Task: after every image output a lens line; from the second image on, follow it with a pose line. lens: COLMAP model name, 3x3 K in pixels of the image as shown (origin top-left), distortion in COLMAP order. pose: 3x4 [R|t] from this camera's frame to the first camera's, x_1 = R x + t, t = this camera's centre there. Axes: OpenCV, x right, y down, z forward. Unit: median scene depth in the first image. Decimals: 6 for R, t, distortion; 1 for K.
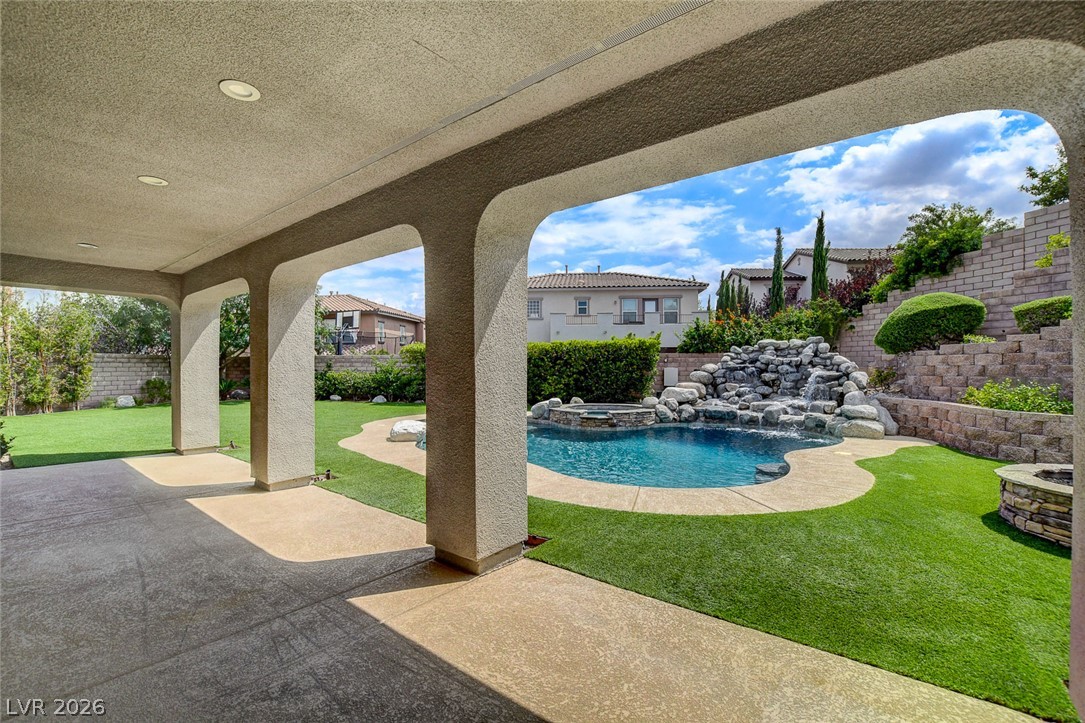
lens RADIAL K [[478.5, 0, 543.7], [0, 478.5, 365.0], [0, 0, 1]] dist [-0.035579, 0.005136]
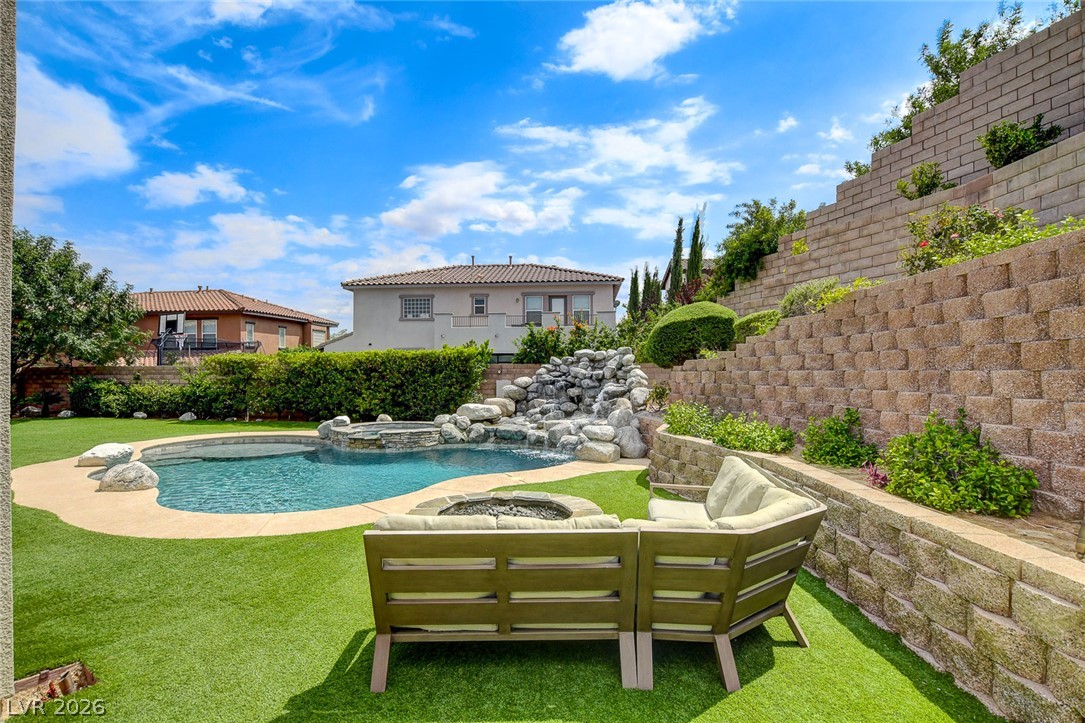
lens RADIAL K [[585.0, 0, 538.0], [0, 585.0, 338.0], [0, 0, 1]] dist [-0.003685, -0.000400]
pose [[0.999953, -0.001973, 0.009456, 0.387106], [0.002461, 0.998656, -0.051772, -0.019277], [-0.009341, 0.051793, 0.998614, -0.107437]]
